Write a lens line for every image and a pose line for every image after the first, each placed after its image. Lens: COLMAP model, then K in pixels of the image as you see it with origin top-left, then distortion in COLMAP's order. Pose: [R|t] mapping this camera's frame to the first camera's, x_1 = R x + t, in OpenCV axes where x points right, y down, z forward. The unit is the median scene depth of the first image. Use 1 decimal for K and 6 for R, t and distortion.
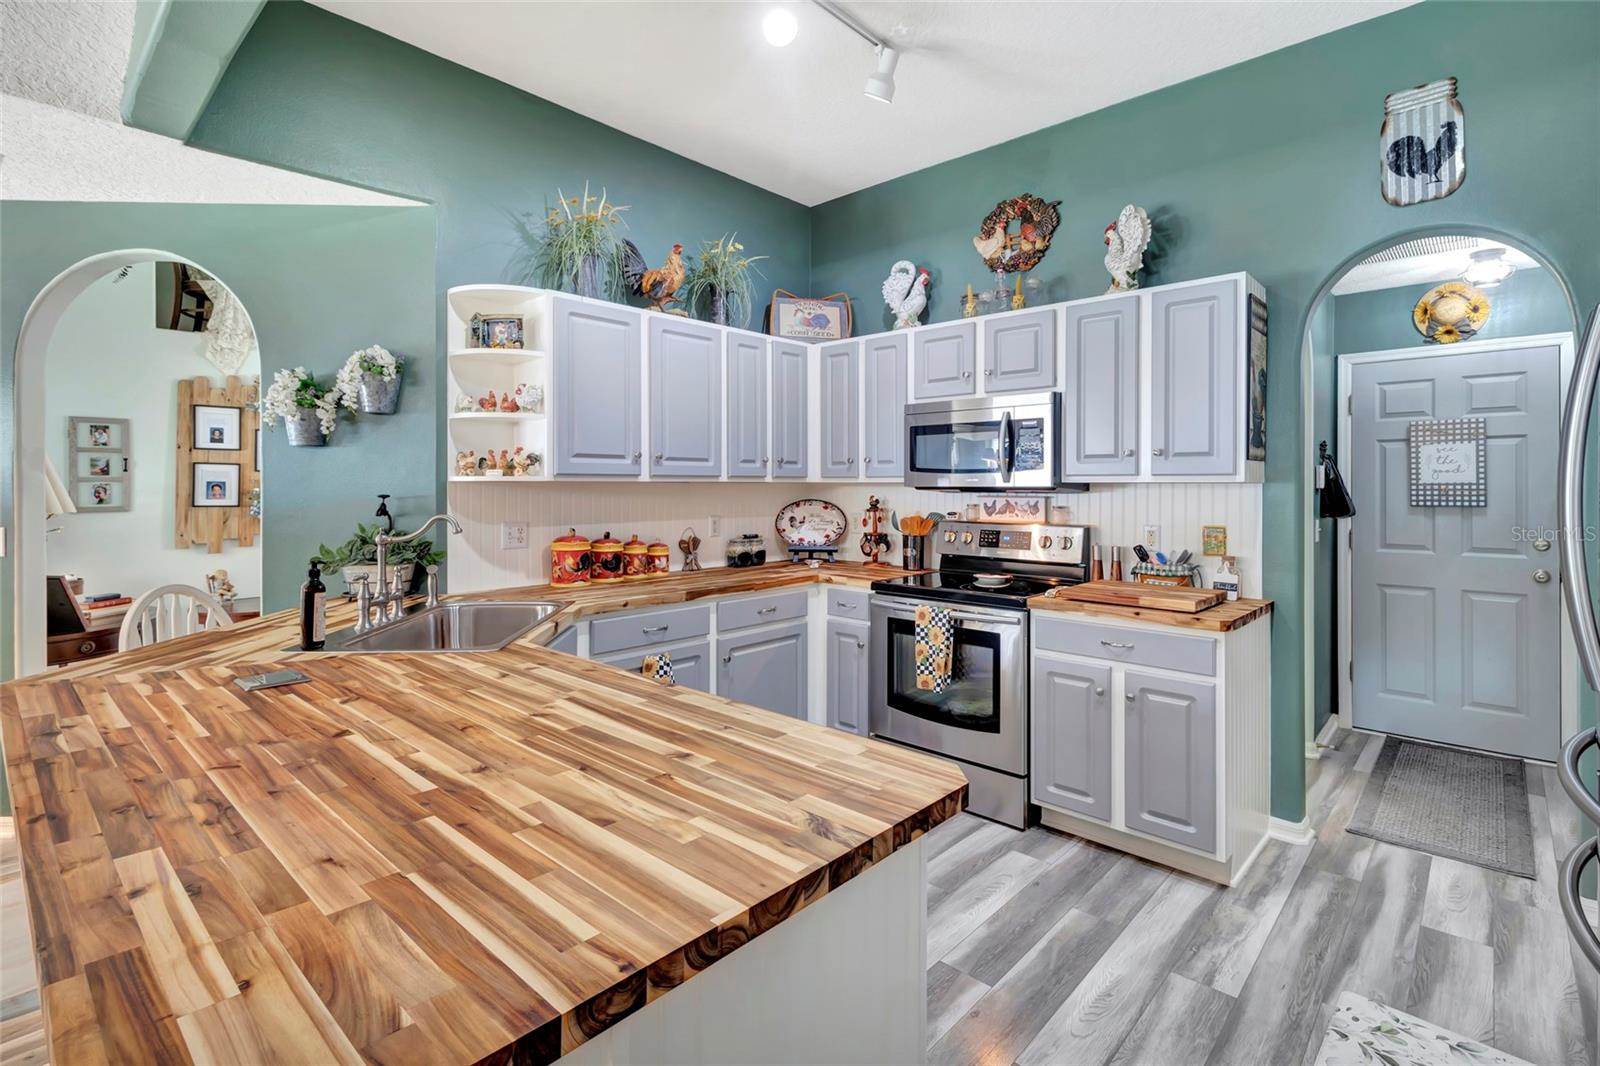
lens RADIAL K [[757.2, 0, 793.0], [0, 757.2, 487.5], [0, 0, 1]] dist [0.001133, 0.000180]
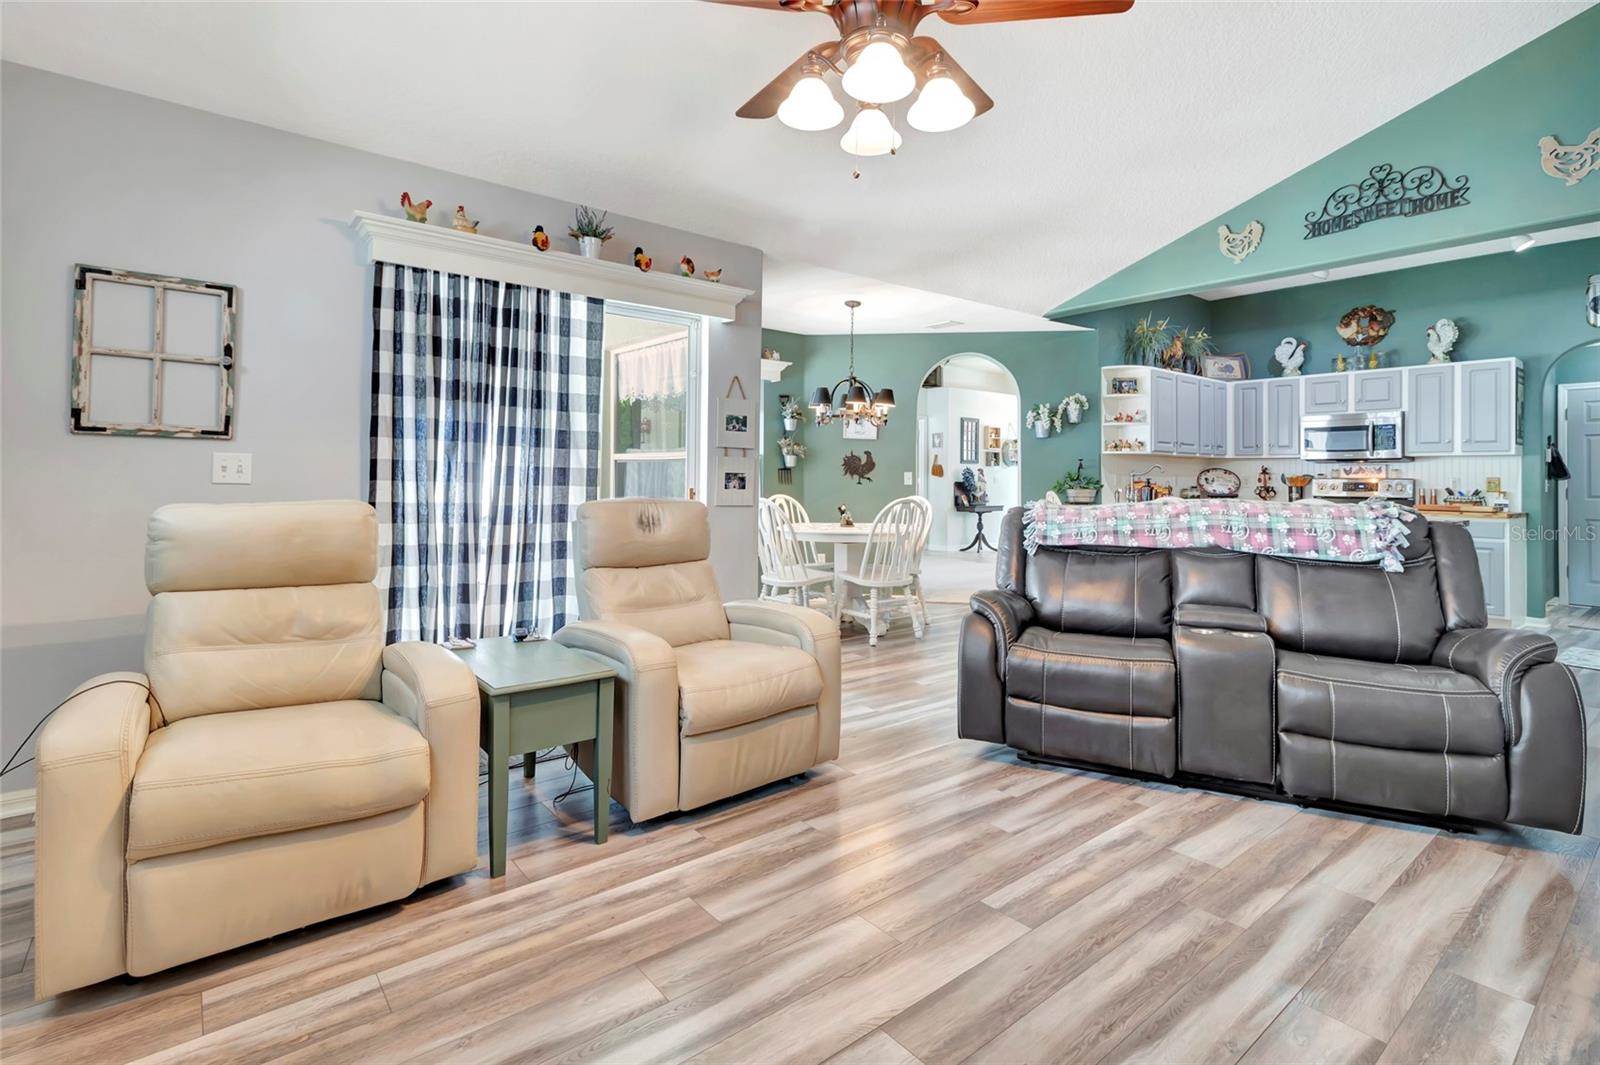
lens RADIAL K [[757.2, 0, 790.0], [0, 757.2, 470.5], [0, 0, 1]] dist [0.001133, 0.000180]
pose [[0.988502, 0.007038, -0.151043, -0.893414], [-0.008956, 0.999888, -0.012021, 0.065752], [0.150941, 0.013235, 0.988454, -1.155864]]
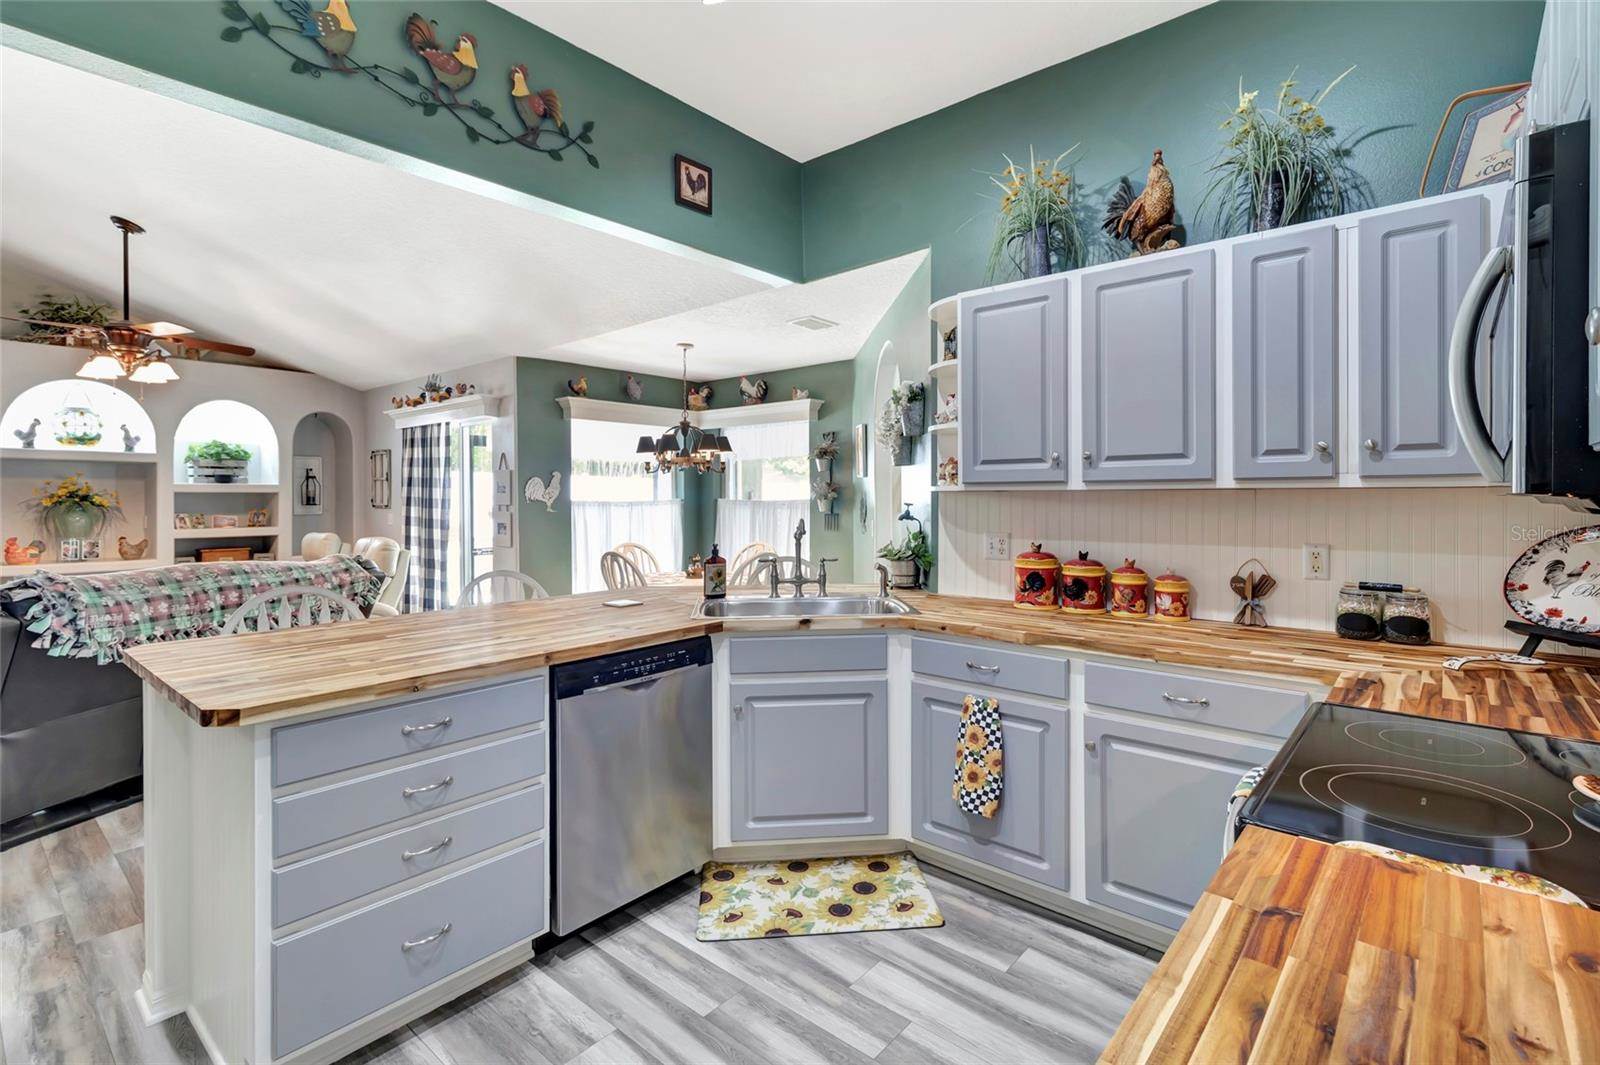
lens RADIAL K [[757.2, 0, 774.1], [0, 757.2, 497.2], [0, 0, 1]] dist [0.001133, 0.000180]
pose [[0.010192, 0.001931, -0.999946, 0.568424], [0.003974, 0.999990, 0.001971, -0.002676], [0.999940, -0.003993, 0.010184, 0.664238]]
